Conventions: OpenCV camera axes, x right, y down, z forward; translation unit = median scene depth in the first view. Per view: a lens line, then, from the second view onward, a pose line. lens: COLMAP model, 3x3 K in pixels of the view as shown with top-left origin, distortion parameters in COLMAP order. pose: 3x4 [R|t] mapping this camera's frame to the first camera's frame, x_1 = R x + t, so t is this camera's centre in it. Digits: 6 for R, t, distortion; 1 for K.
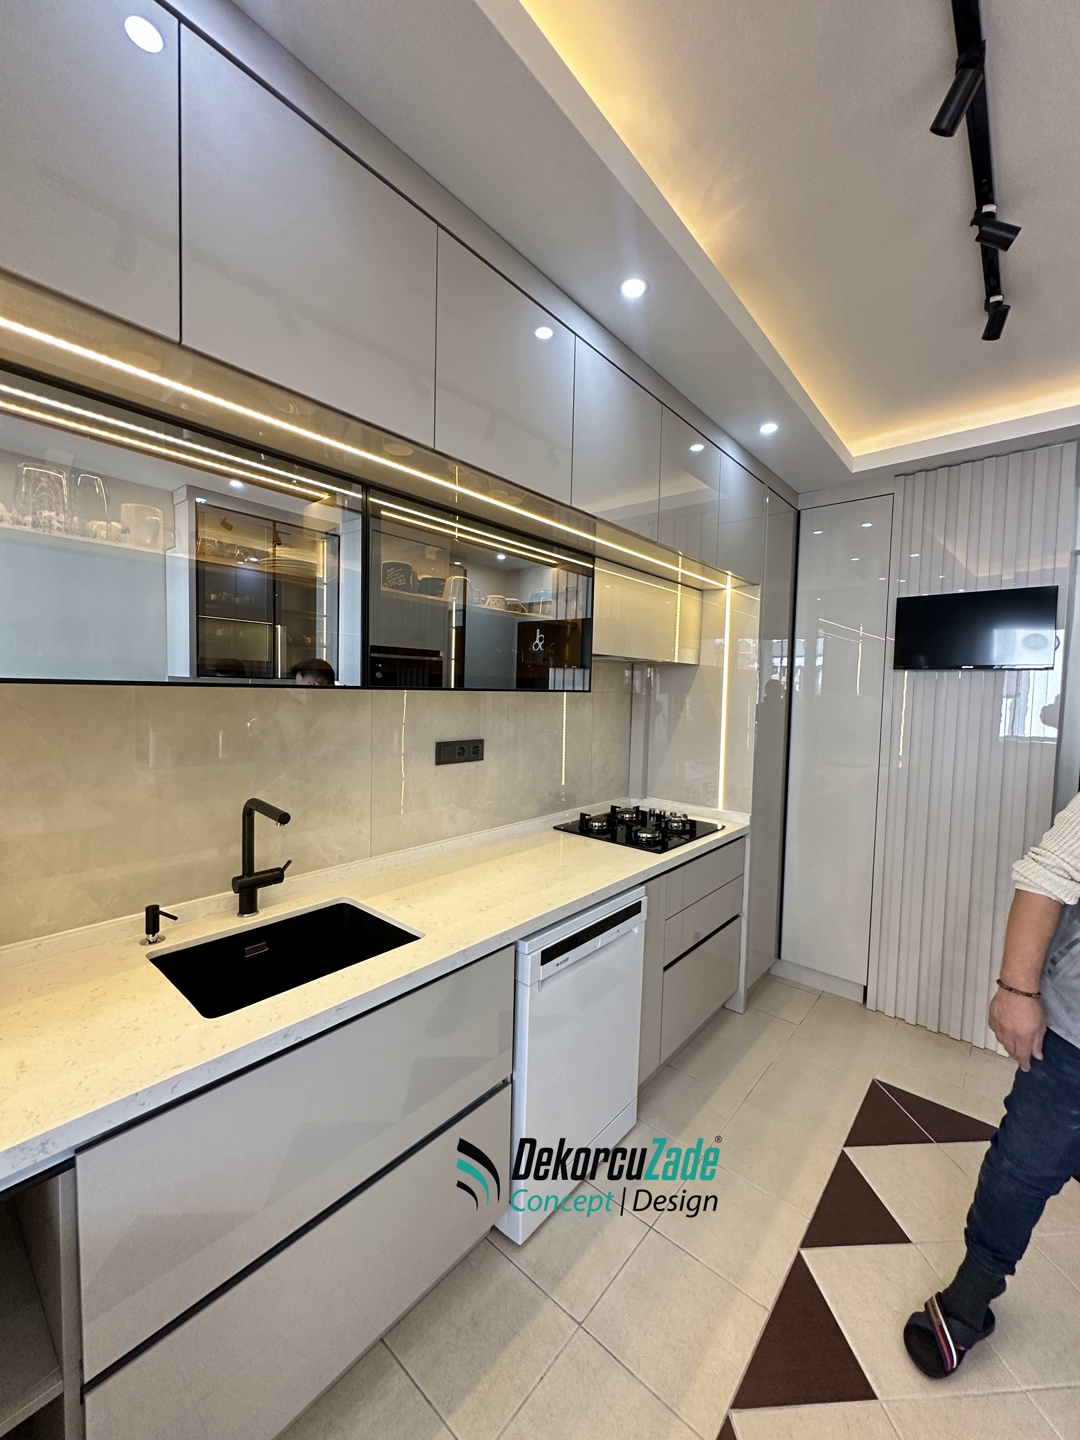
lens RADIAL K [[575.3, 0, 540.2], [0, 575.3, 718.1], [0, 0, 1]] dist [-0.002631, 0.000992]
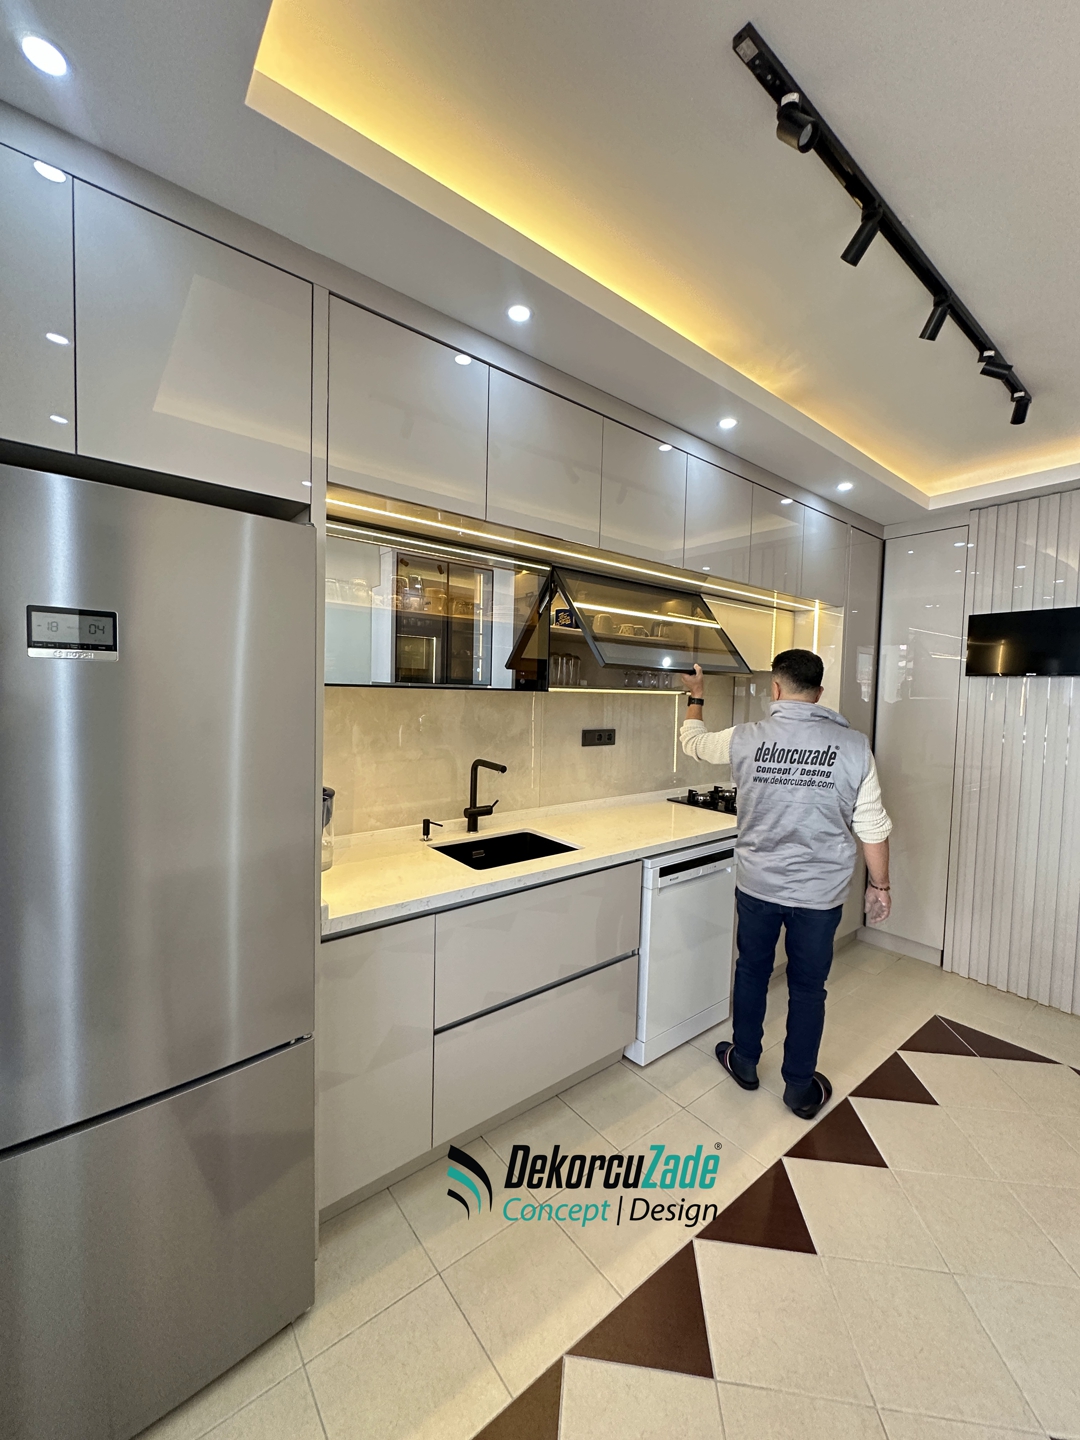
lens RADIAL K [[575.3, 0, 540.0], [0, 575.3, 718.1], [0, 0, 1]] dist [-0.002631, 0.000992]
pose [[0.982175, 0.010543, -0.187674, -0.019152], [-0.011935, 0.999909, -0.006288, 0.021884], [0.187591, 0.008415, 0.982211, -0.374957]]
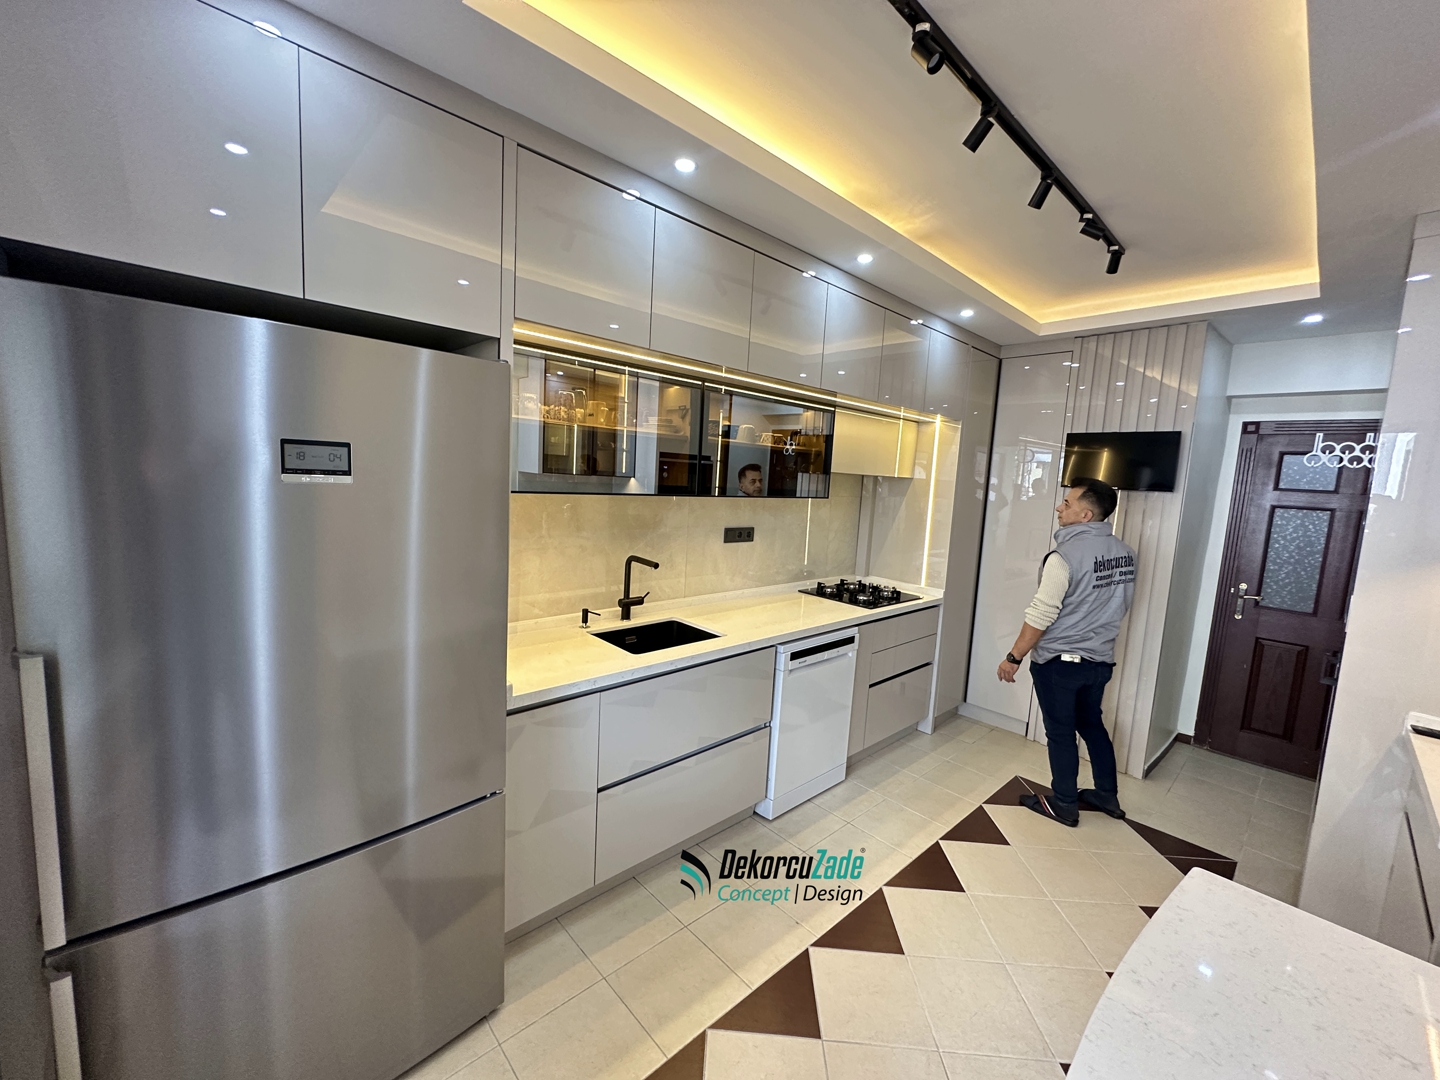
lens RADIAL K [[575.3, 0, 716.8], [0, 575.3, 539.8], [0, 0, 1]] dist [-0.002631, 0.000992]
pose [[0.993029, 0.042862, -0.109797, -0.030609], [-0.036412, 0.997529, 0.060088, -0.017170], [0.112101, -0.055671, 0.992136, -0.502190]]
